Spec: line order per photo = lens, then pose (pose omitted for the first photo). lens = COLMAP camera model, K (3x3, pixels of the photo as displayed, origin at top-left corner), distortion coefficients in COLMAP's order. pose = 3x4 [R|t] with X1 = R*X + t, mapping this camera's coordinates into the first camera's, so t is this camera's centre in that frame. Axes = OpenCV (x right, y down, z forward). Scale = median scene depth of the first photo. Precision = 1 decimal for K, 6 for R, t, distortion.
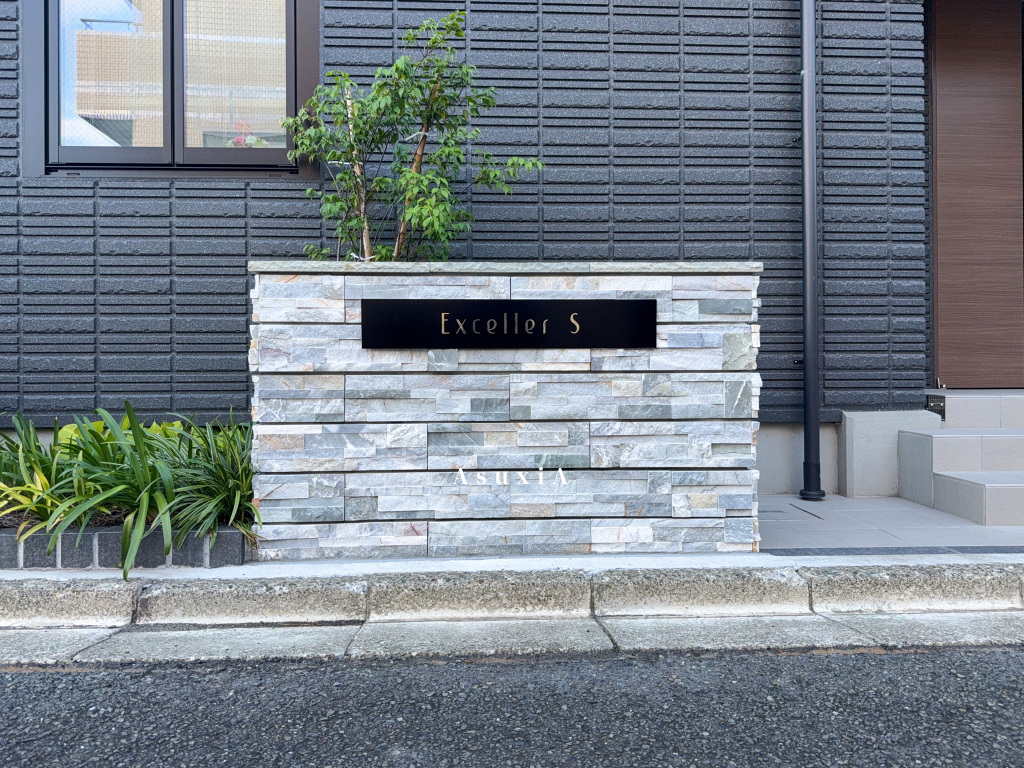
lens RADIAL K [[744.8, 0, 512.5], [0, 744.8, 360.0], [0, 0, 1]] dist [0.040933, -0.044339]
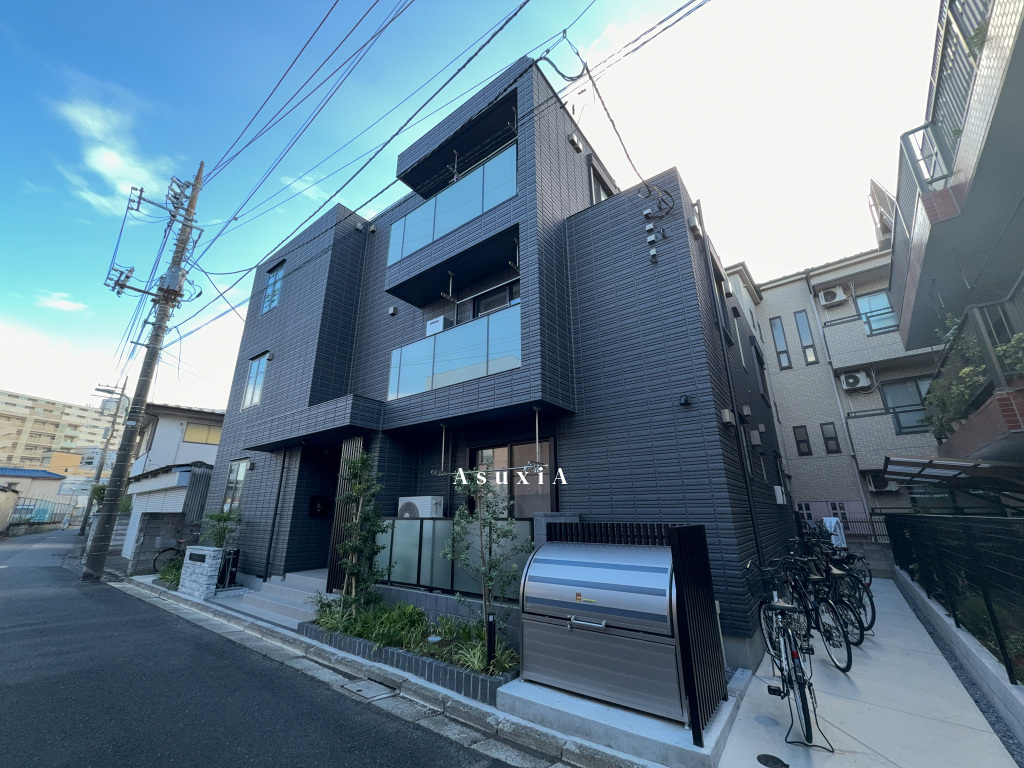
lens RADIAL K [[410.3, 0, 507.2], [0, 410.3, 382.1], [0, 0, 1]] dist [0.000386, -0.000077]
pose [[0.755388, -0.199117, -0.624292, 4.821571], [0.008660, 0.955665, -0.294329, -0.453147], [0.655220, 0.216927, 0.723622, -0.202086]]
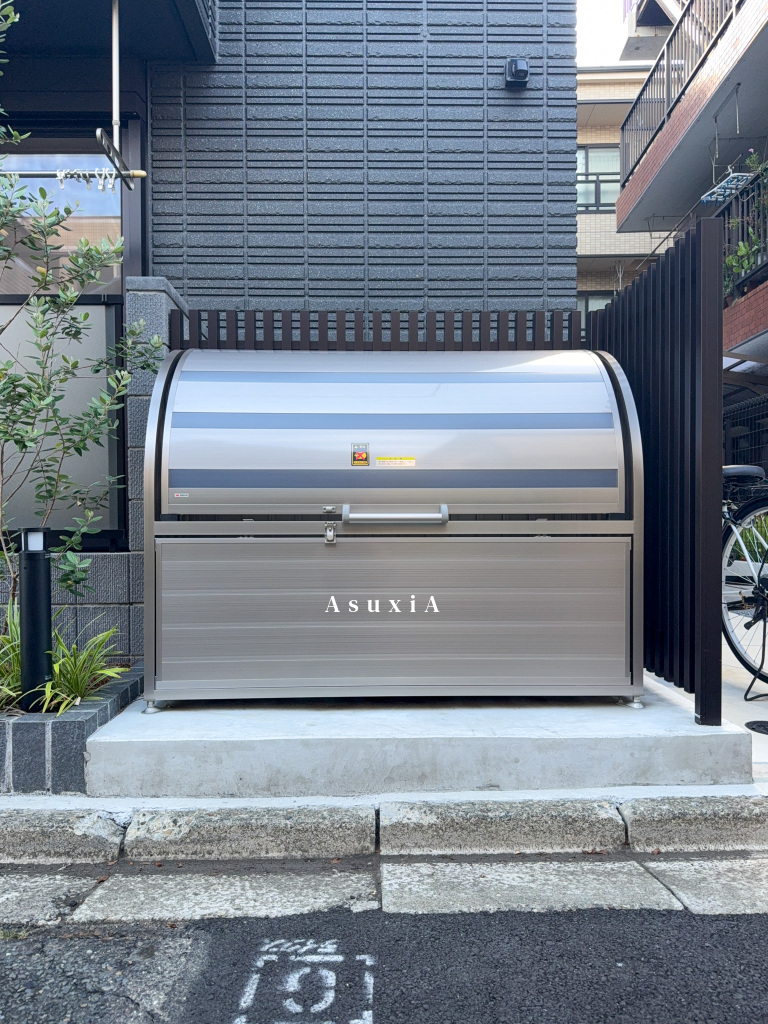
lens RADIAL K [[744.8, 0, 381.5], [0, 744.8, 517.5], [0, 0, 1]] dist [0.040933, -0.044339]
pose [[0.999069, 0.001279, -0.043125, 3.912402], [-0.000707, 0.999911, 0.013291, -0.040563], [0.043138, -0.013248, 0.998981, 0.356047]]
